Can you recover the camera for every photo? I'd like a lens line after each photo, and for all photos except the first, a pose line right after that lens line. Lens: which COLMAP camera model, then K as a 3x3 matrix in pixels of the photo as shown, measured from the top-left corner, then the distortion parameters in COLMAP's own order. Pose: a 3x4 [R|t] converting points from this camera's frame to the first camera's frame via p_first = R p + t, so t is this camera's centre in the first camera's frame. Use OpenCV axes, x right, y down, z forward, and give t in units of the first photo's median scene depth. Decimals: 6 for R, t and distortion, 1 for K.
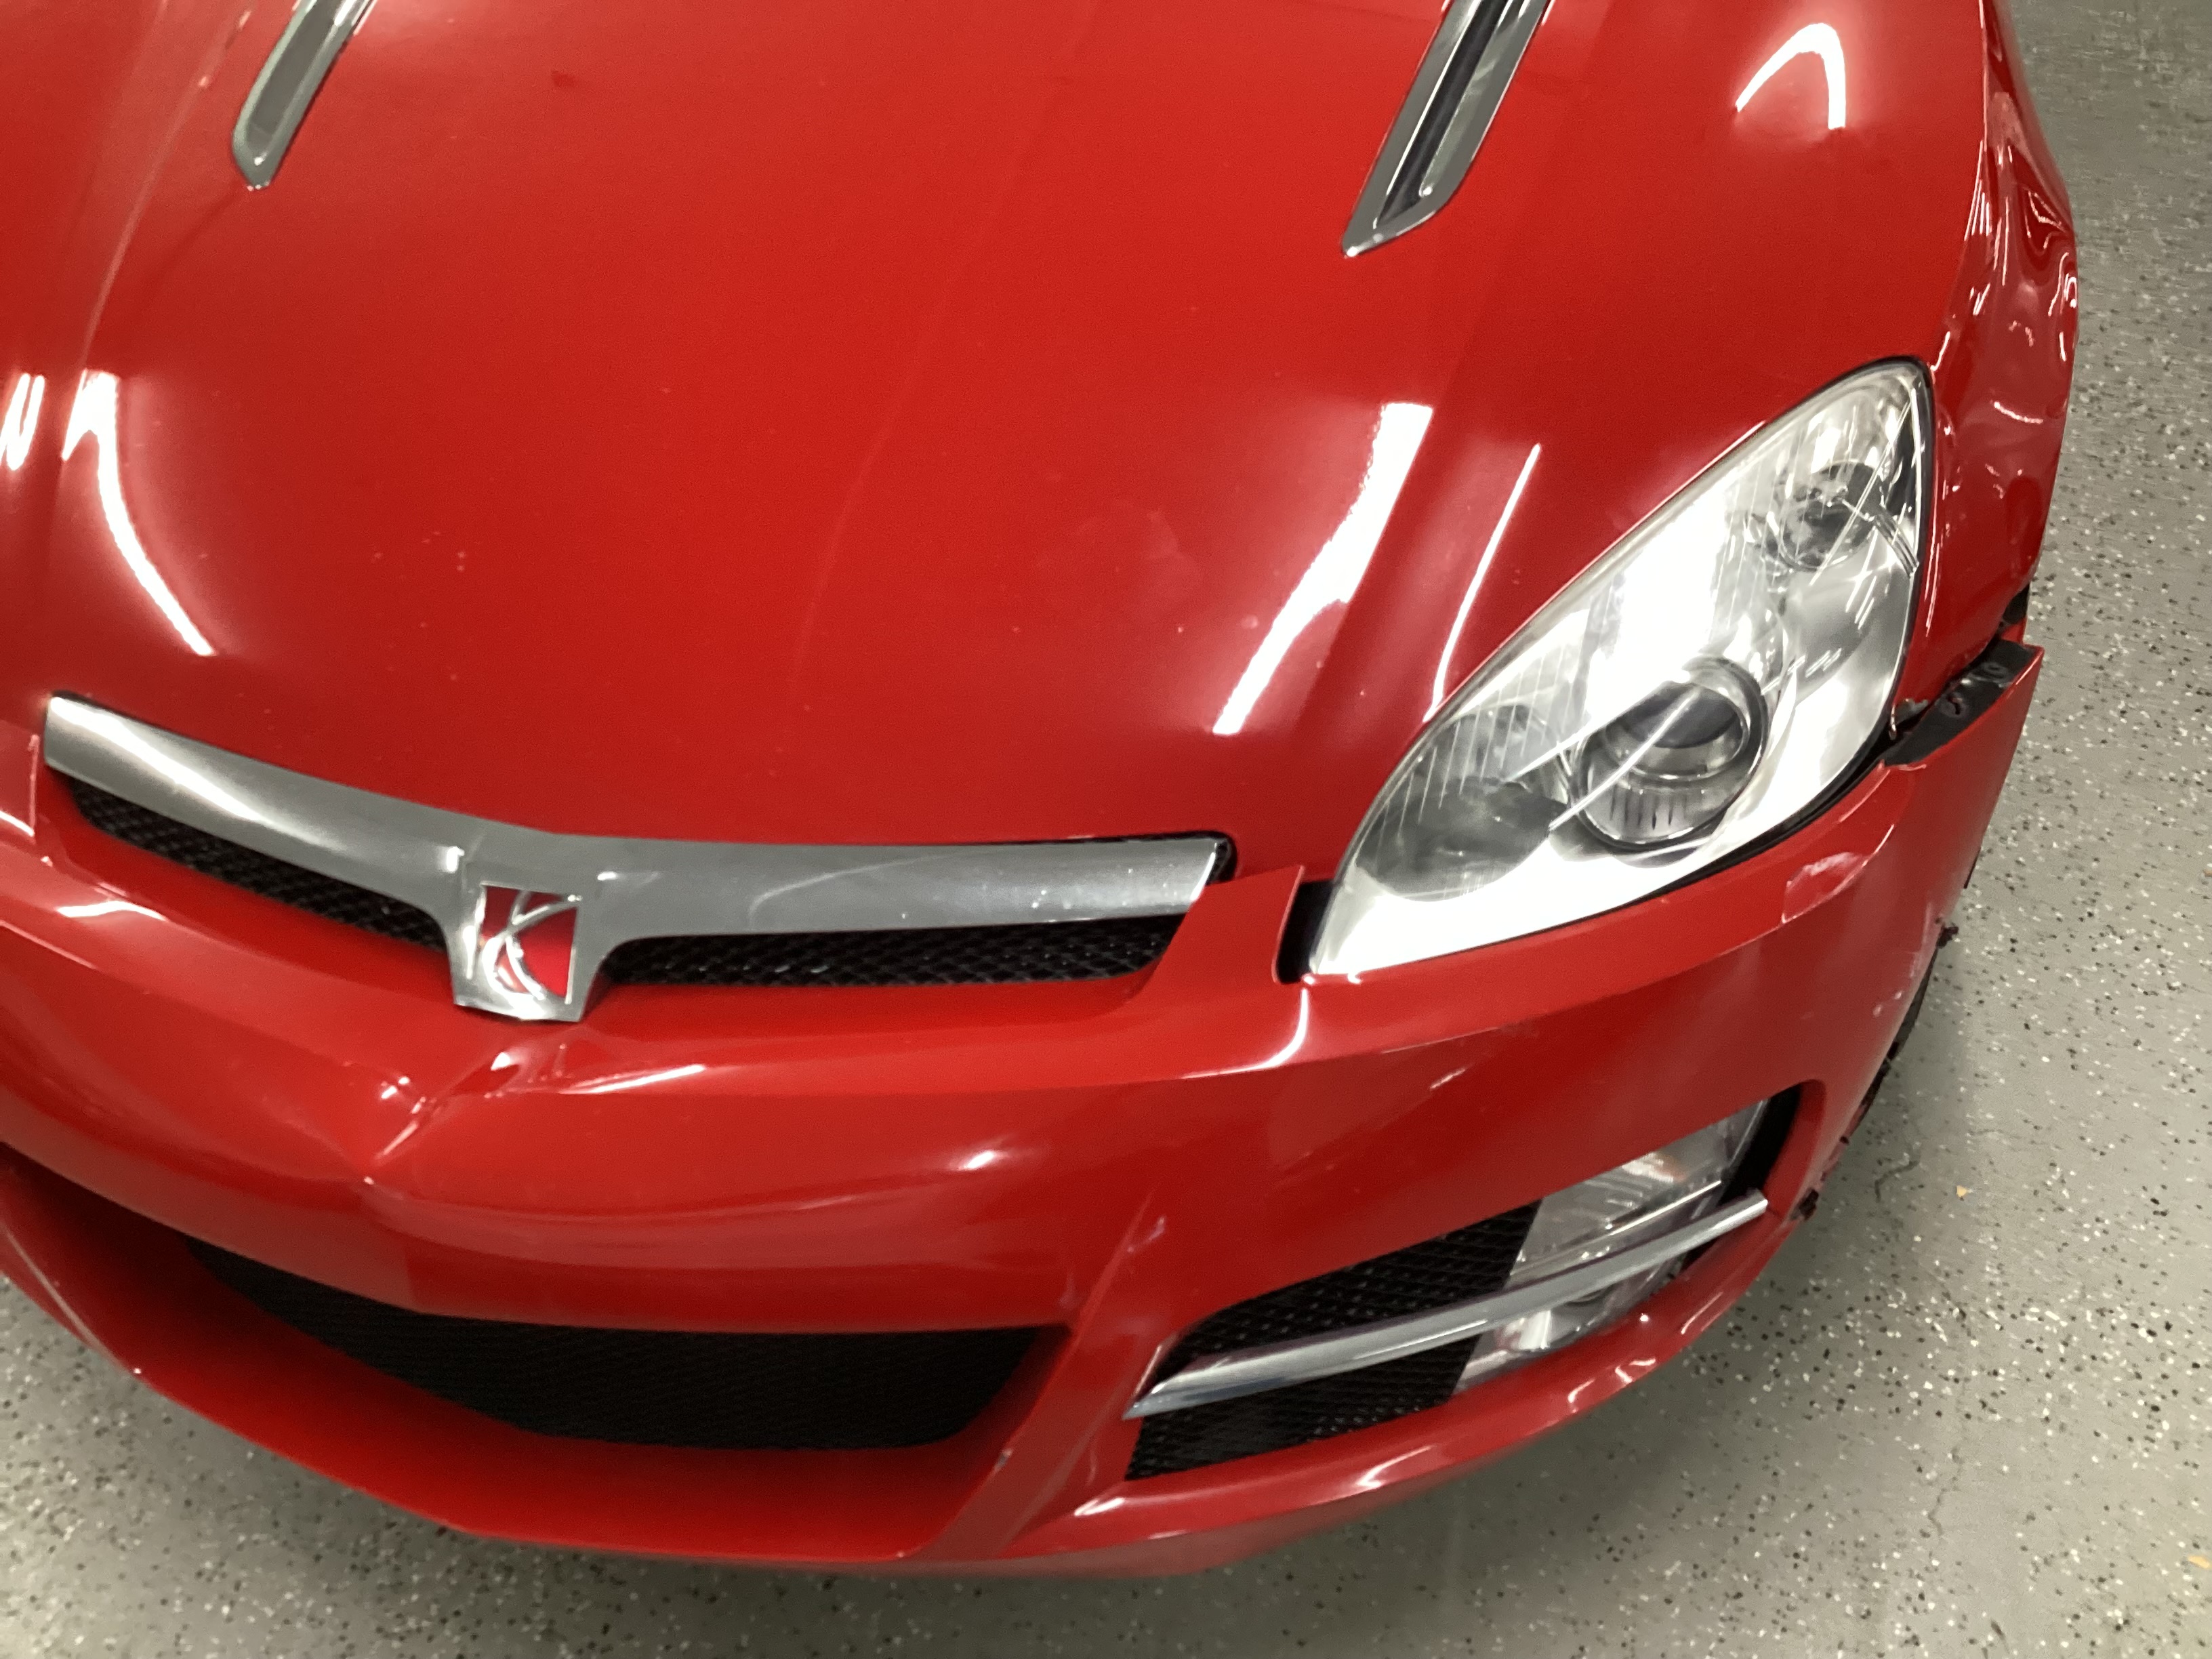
lens RADIAL K [[2000.4, 0, 1104.1], [0, 2000.4, 828.5], [0, 0, 1]] dist [-0.013486, -0.009386]
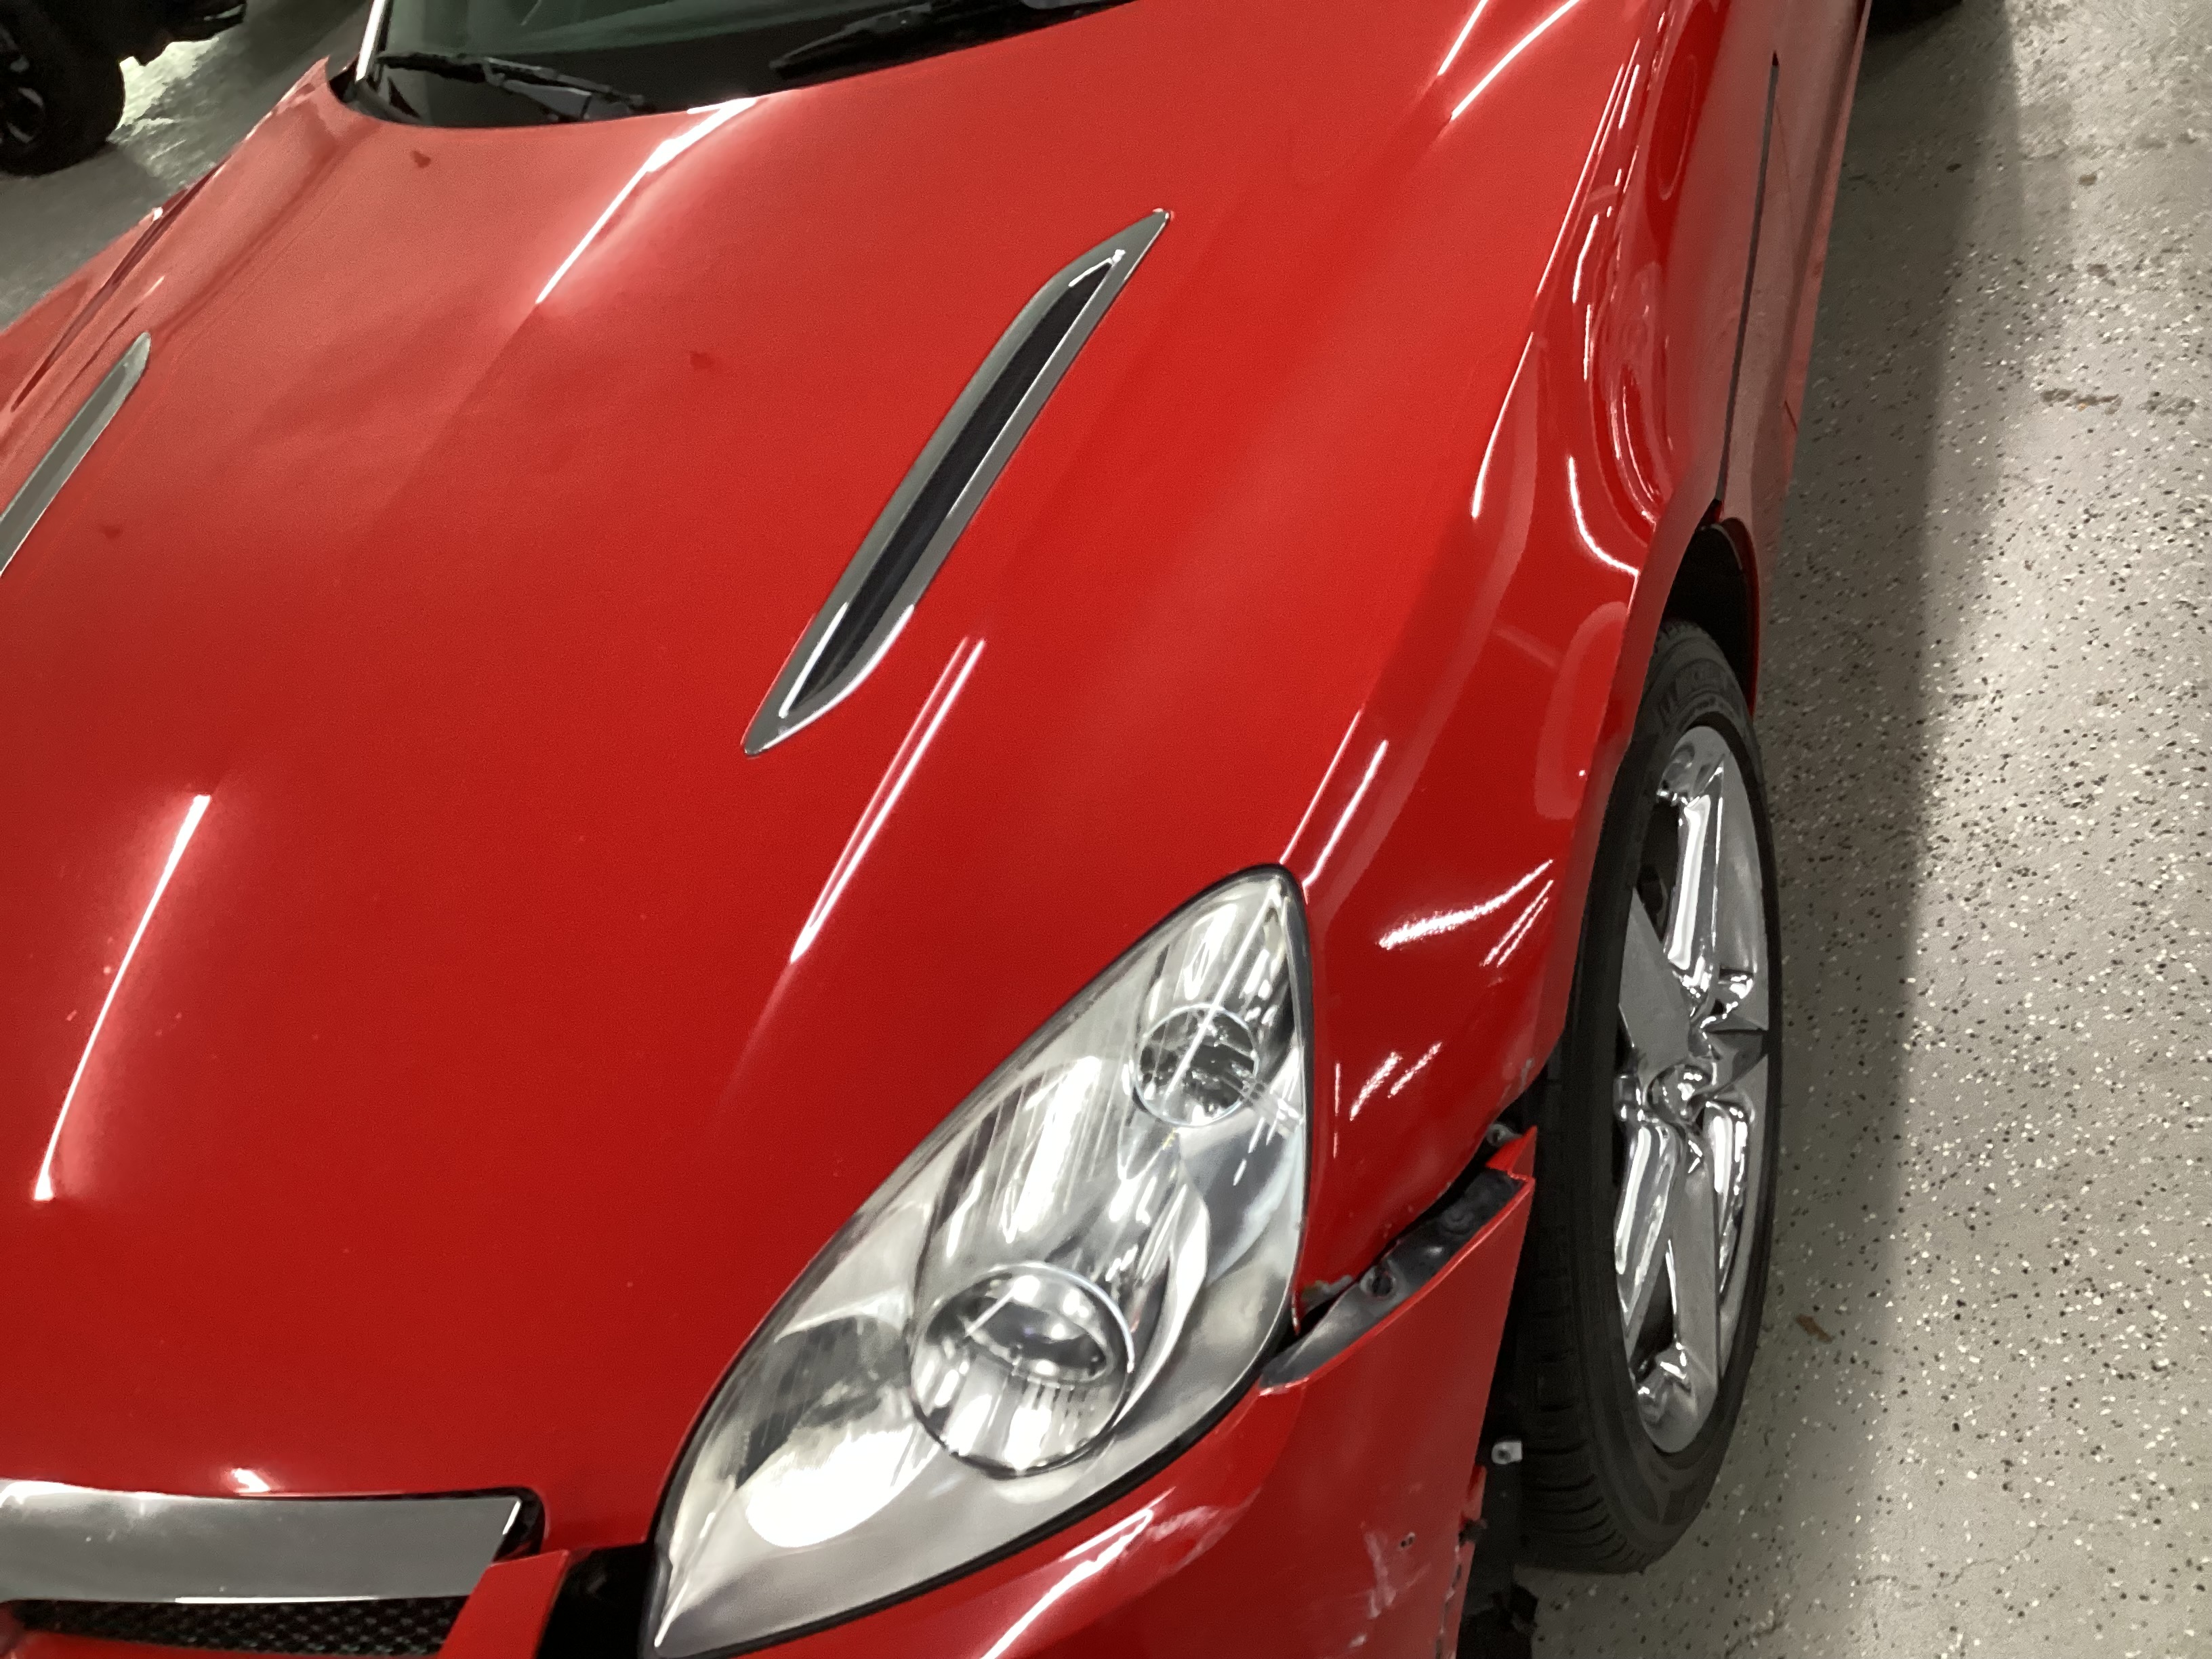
lens RADIAL K [[2000.4, 0, 1106.5], [0, 2000.4, 829.6], [0, 0, 1]] dist [-0.013486, -0.009386]
pose [[0.964051, -0.096294, -0.247657, 0.350158], [0.092972, 0.995352, -0.025101, -0.153307], [0.248923, 0.001174, 0.968523, 0.126397]]
